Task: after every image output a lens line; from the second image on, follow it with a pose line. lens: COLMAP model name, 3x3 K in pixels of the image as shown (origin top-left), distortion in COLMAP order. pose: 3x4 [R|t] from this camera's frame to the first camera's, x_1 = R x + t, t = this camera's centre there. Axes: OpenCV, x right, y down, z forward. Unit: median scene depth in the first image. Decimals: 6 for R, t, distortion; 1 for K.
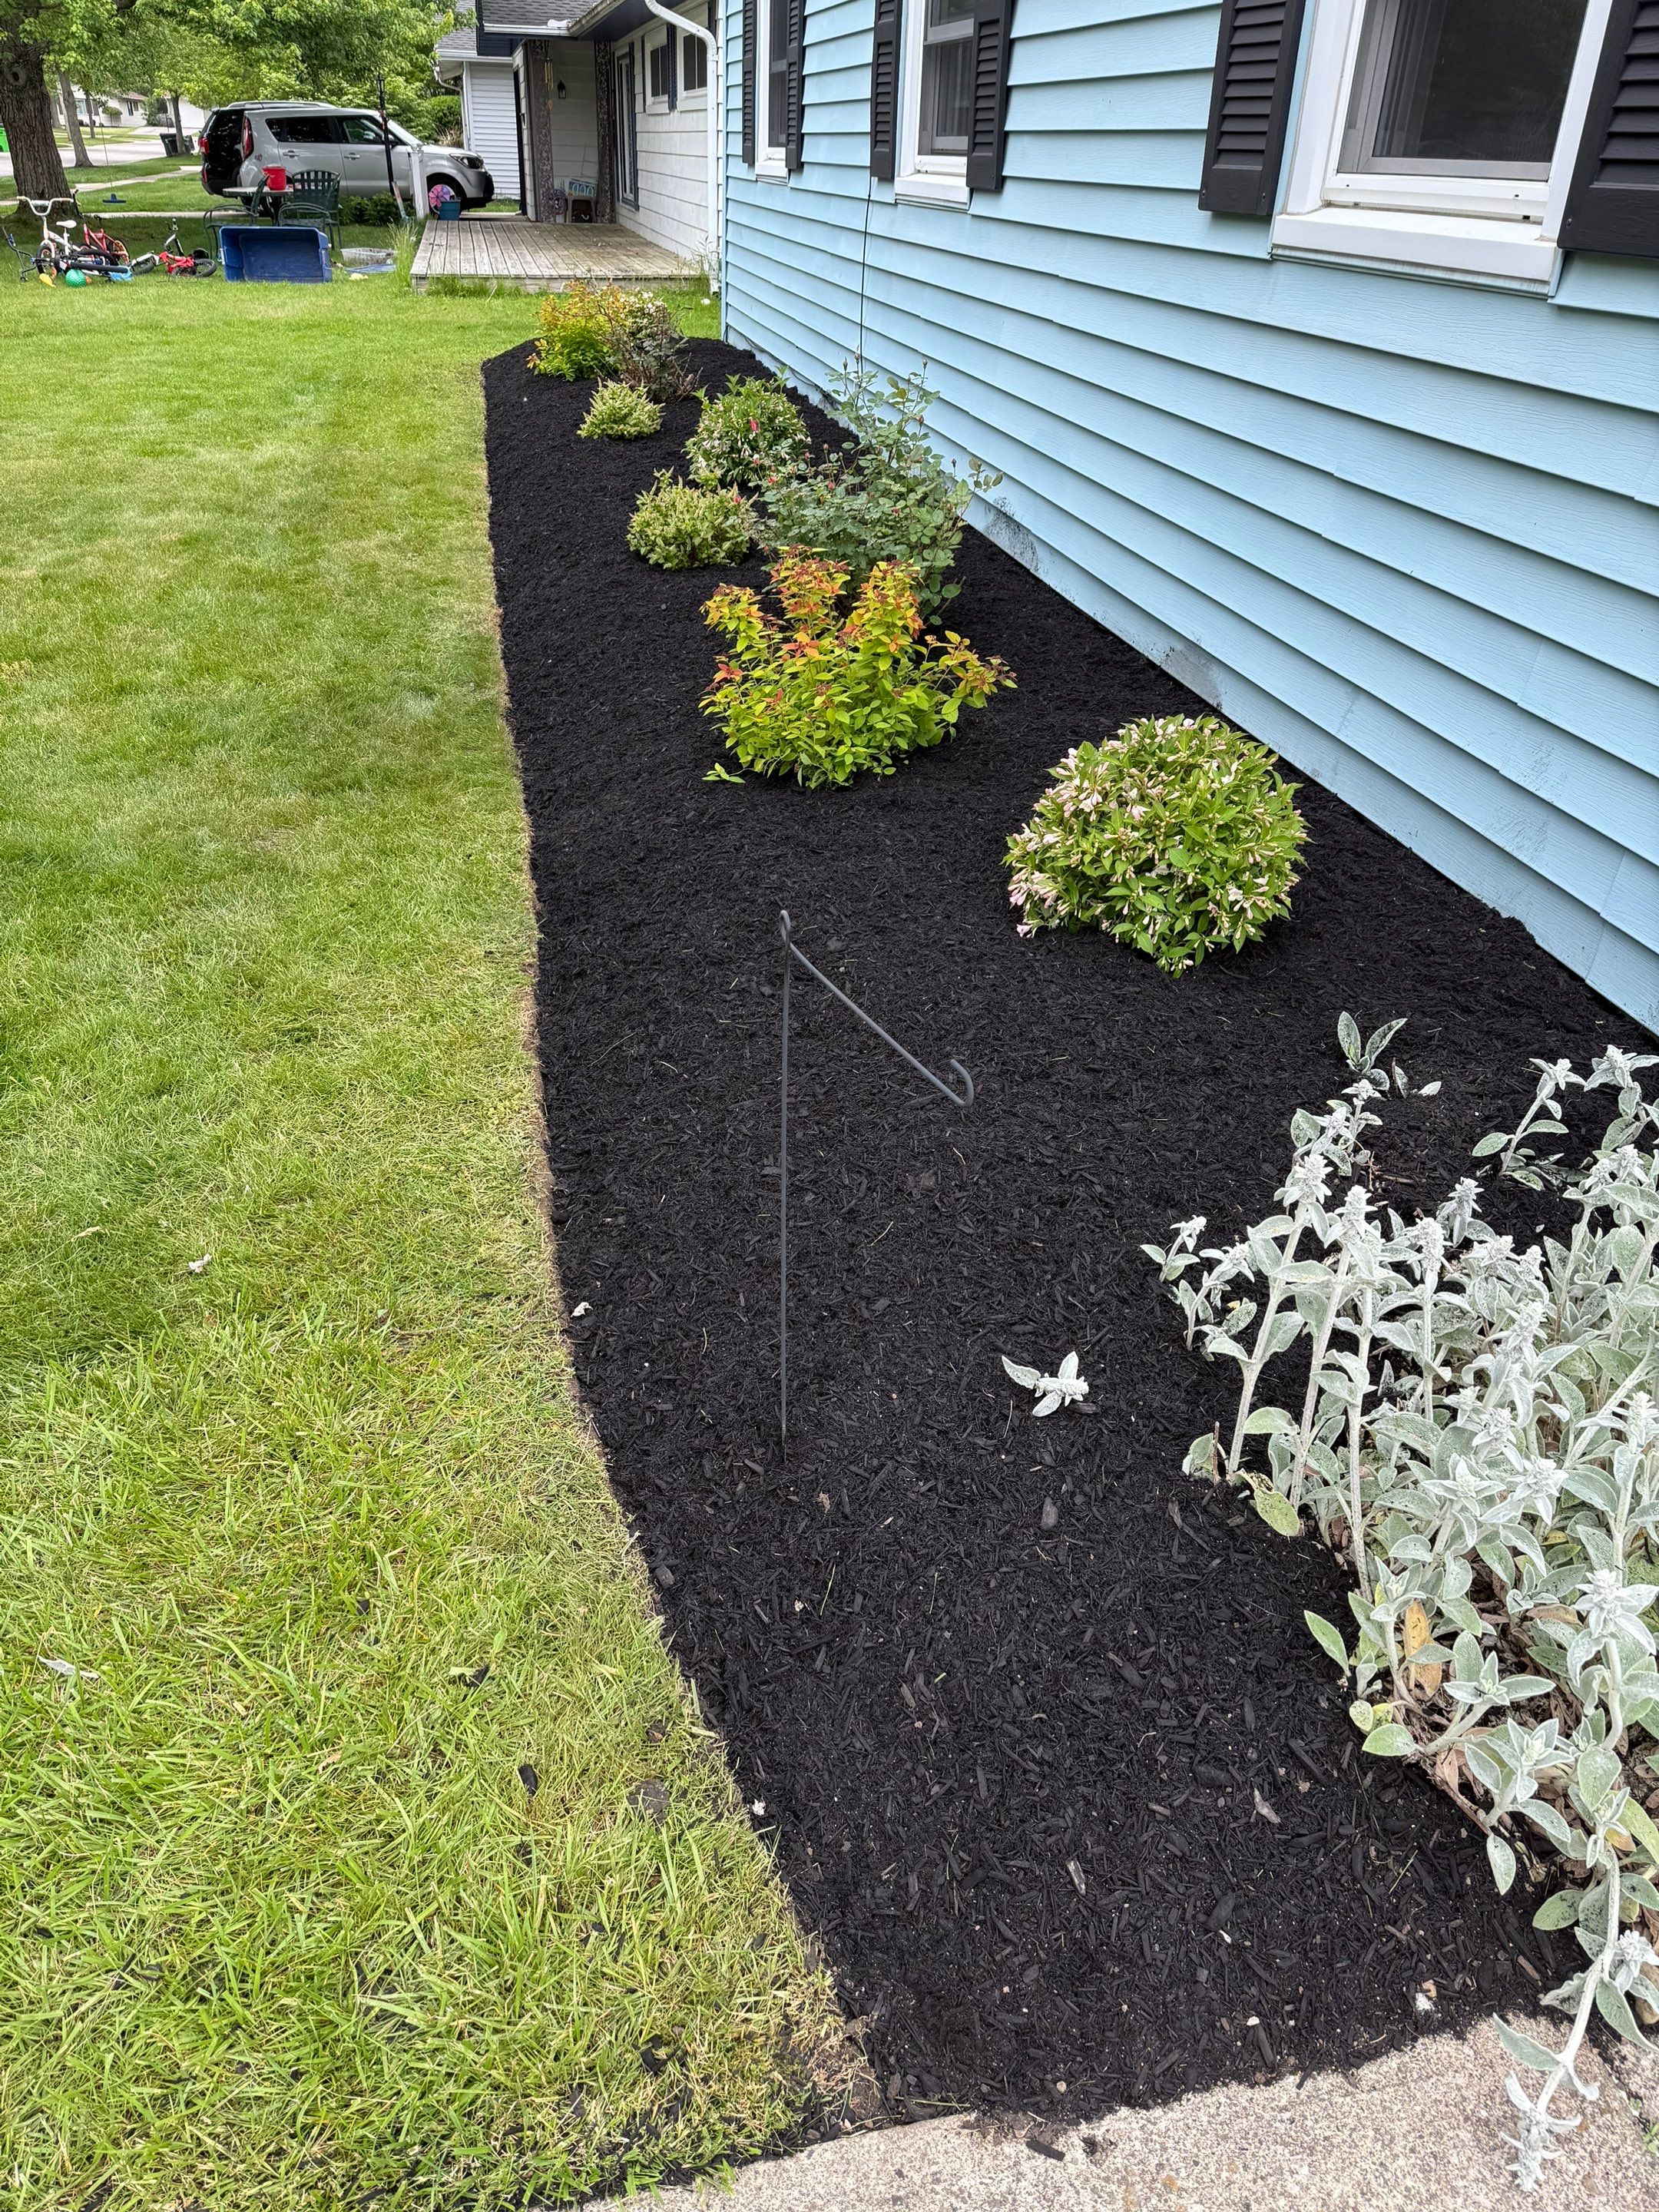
lens RADIAL K [[1567.9, 0, 817.2], [0, 1567.9, 1109.9], [0, 0, 1]] dist [0.051184, -0.052357]
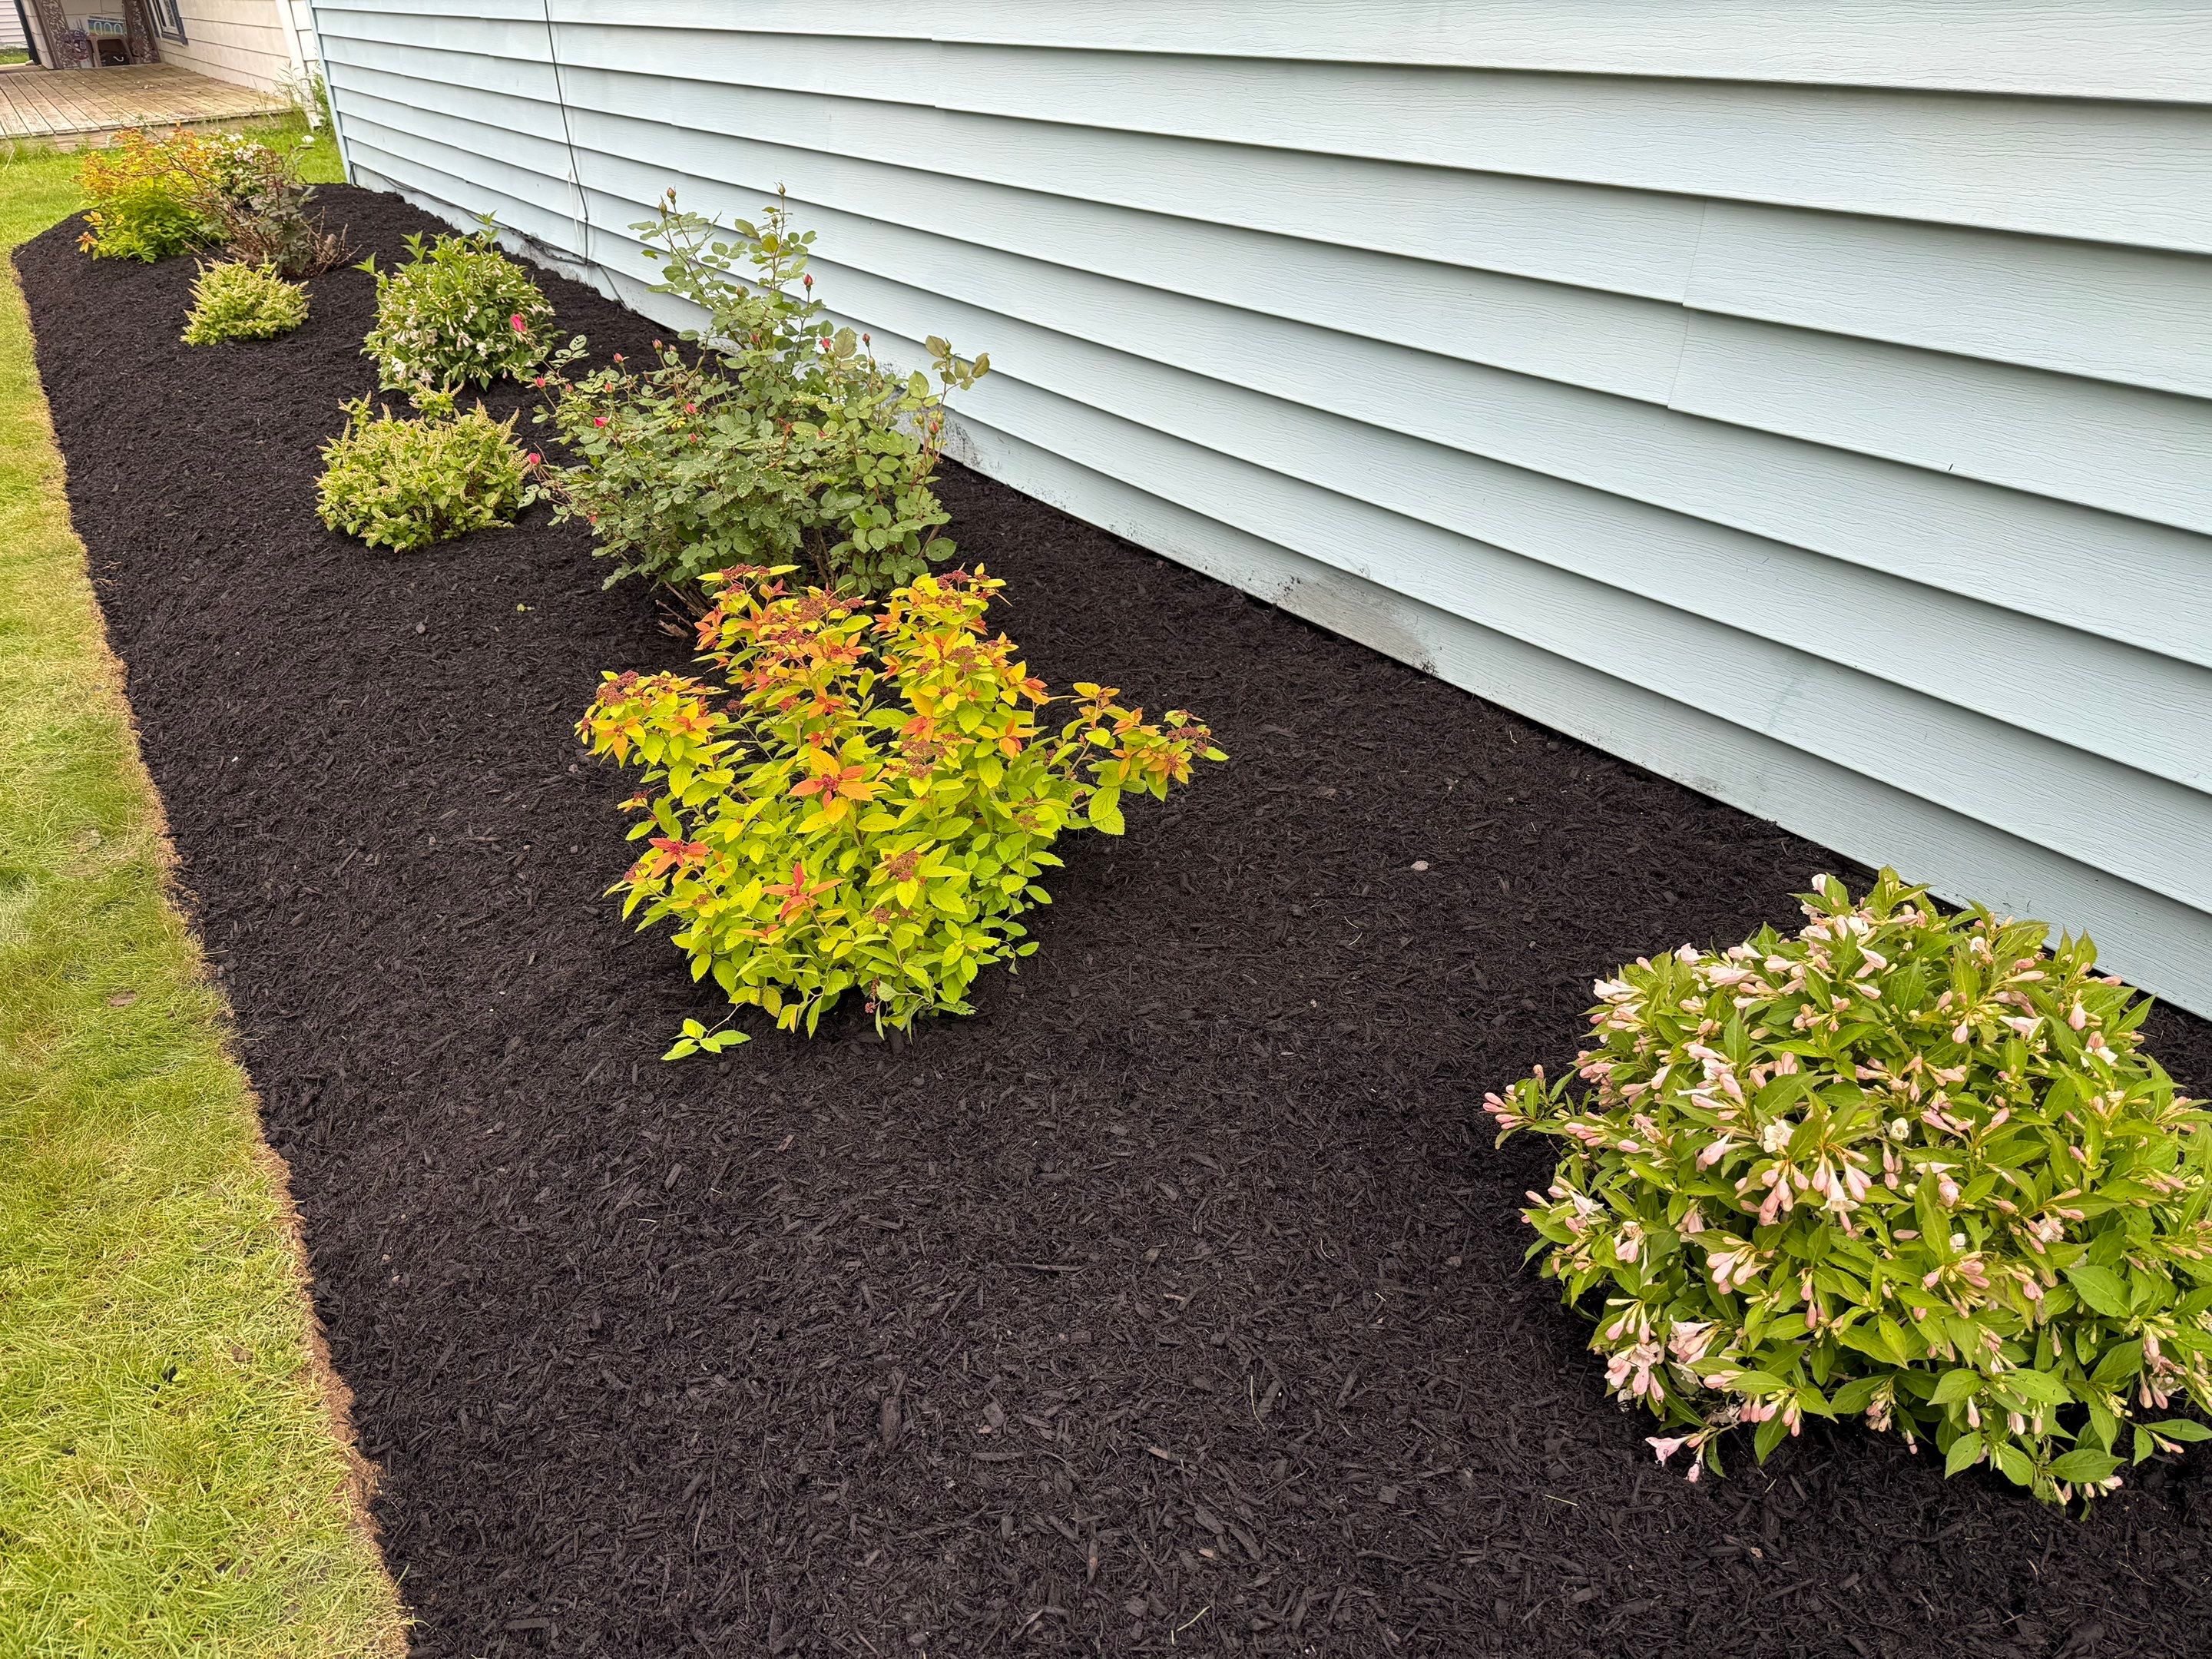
lens RADIAL K [[1567.9, 0, 1102.8], [0, 1567.9, 832.2], [0, 0, 1]] dist [0.051184, -0.052357]
pose [[0.924748, -0.236035, 0.298544, -0.044338], [0.246820, 0.969060, 0.001626, -0.144321], [-0.289690, 0.072183, 0.954395, 0.283230]]
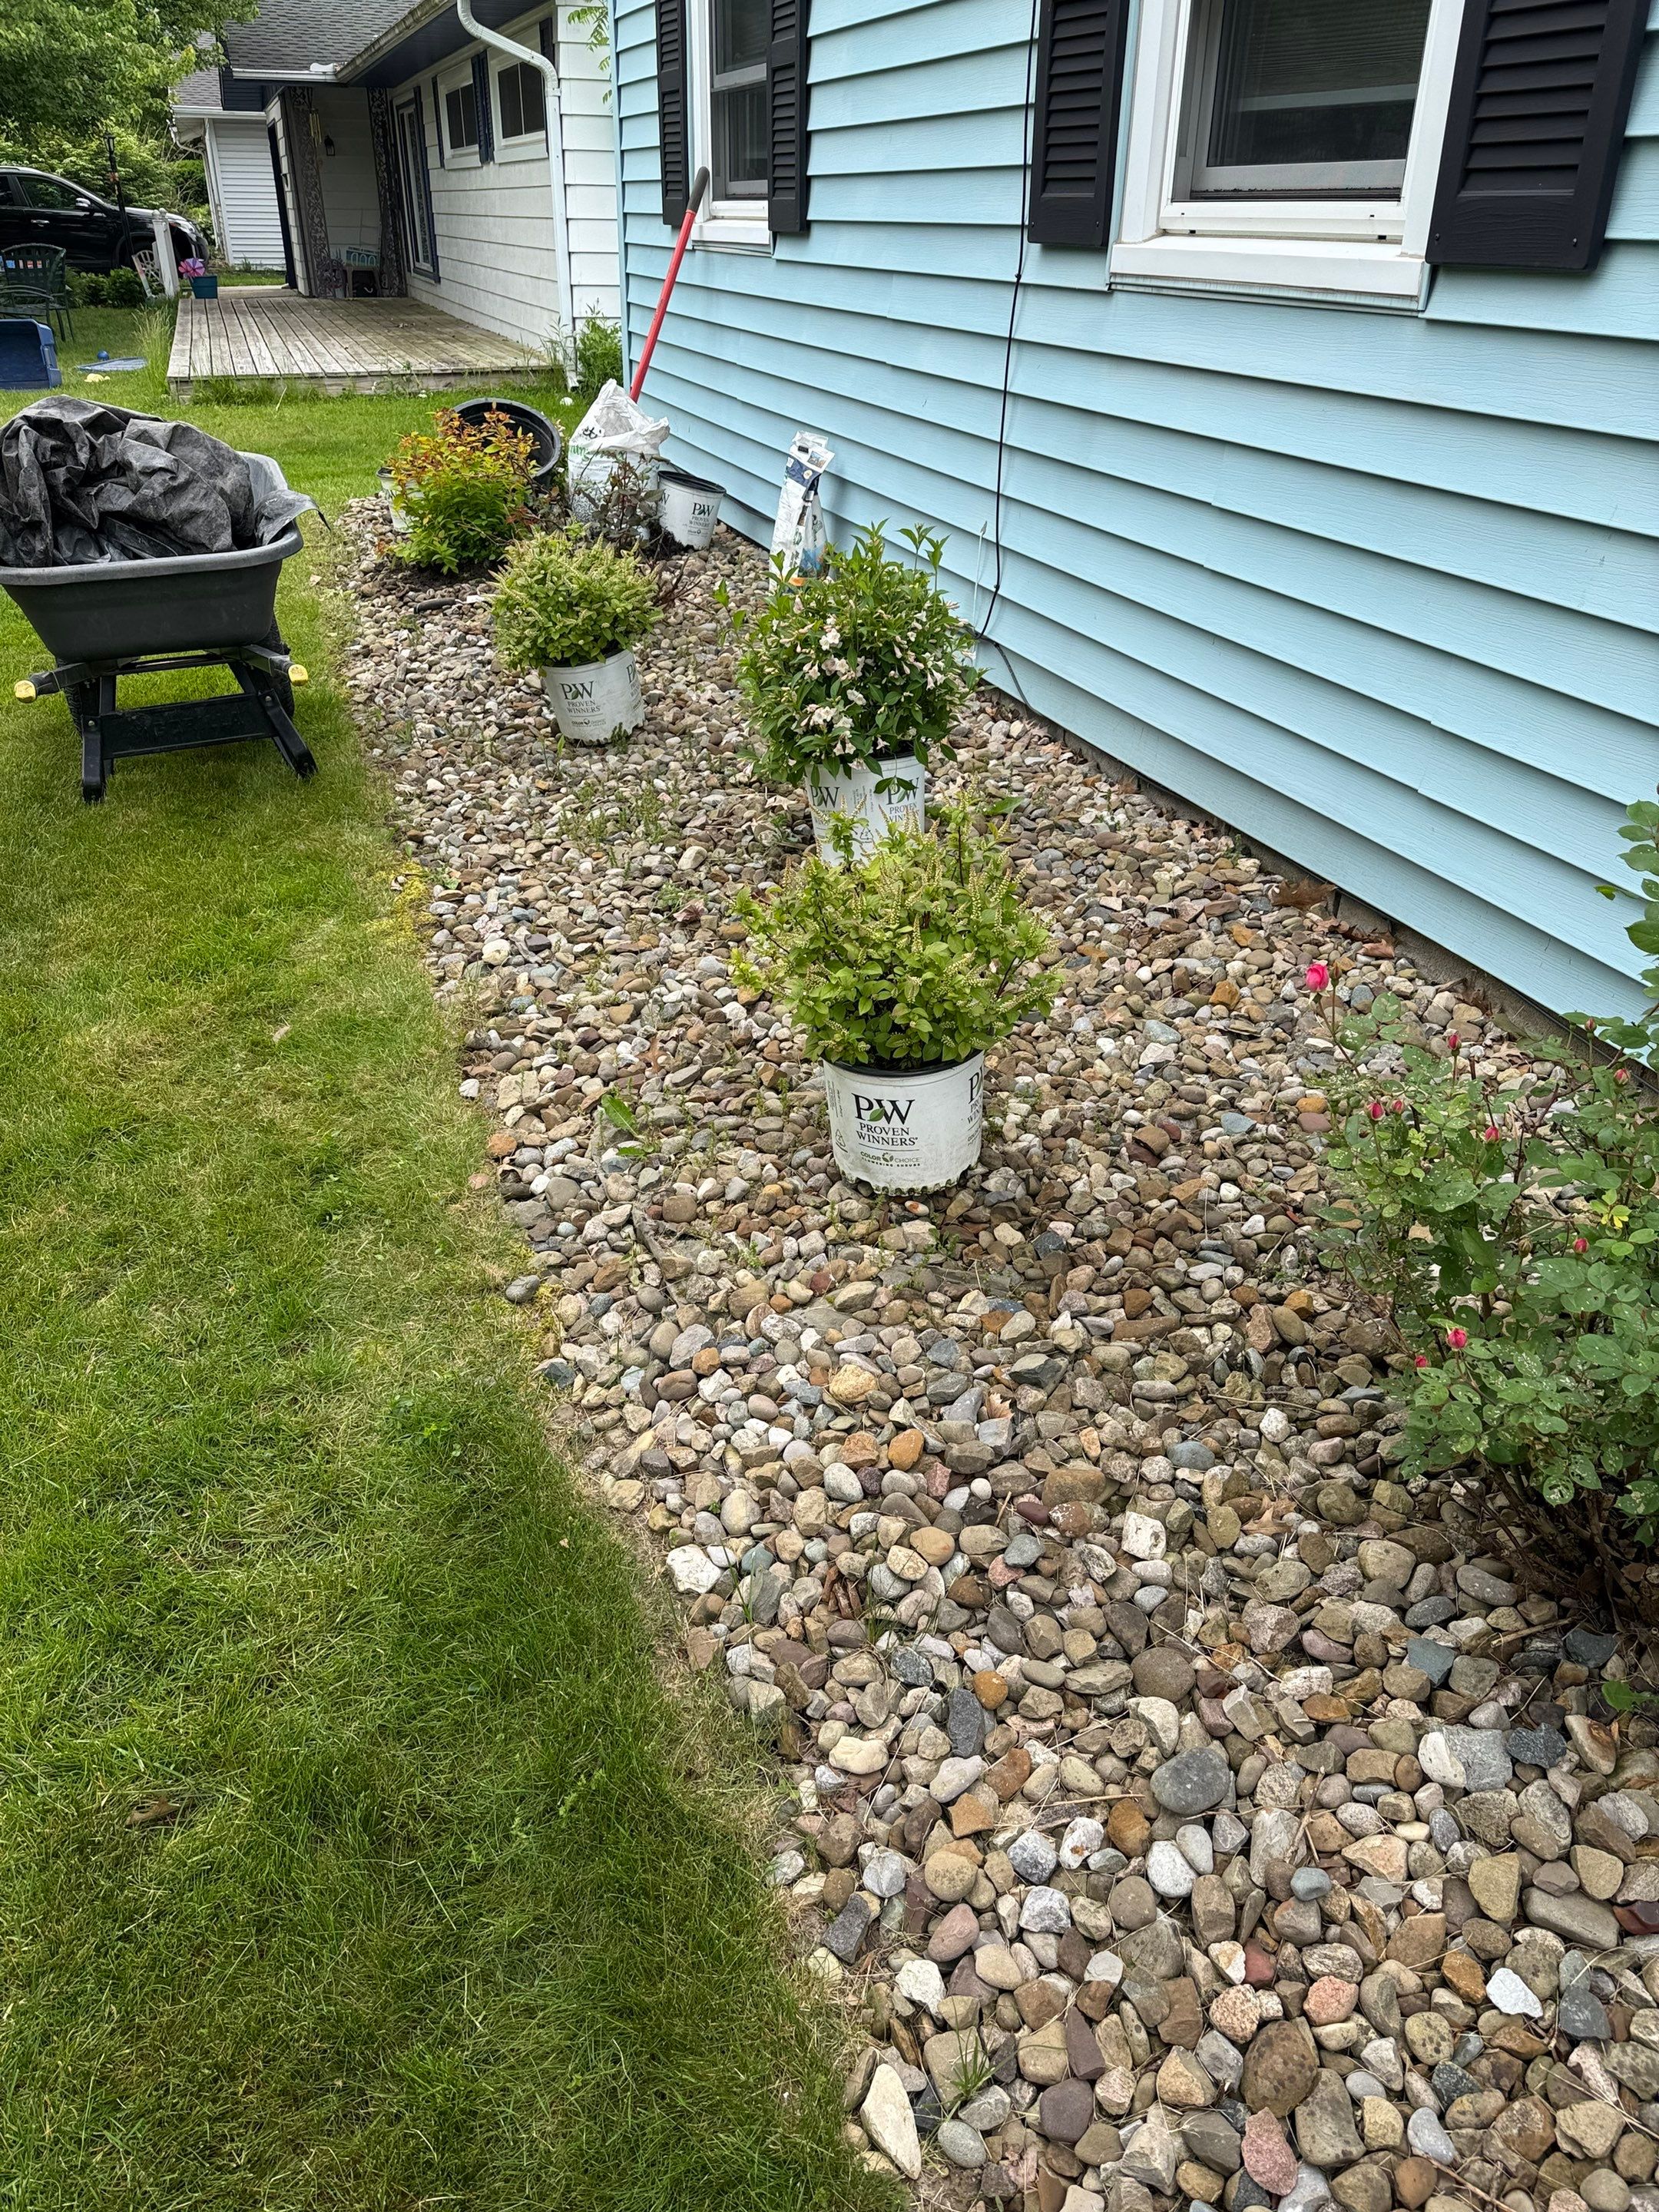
lens RADIAL K [[1567.9, 0, 824.1], [0, 1567.9, 1099.3], [0, 0, 1]] dist [0.051184, -0.052357]
pose [[0.989880, -0.085119, 0.113544, -0.137642], [0.088719, 0.995690, -0.027030, -0.303822], [-0.110754, 0.036830, 0.993165, 0.505034]]
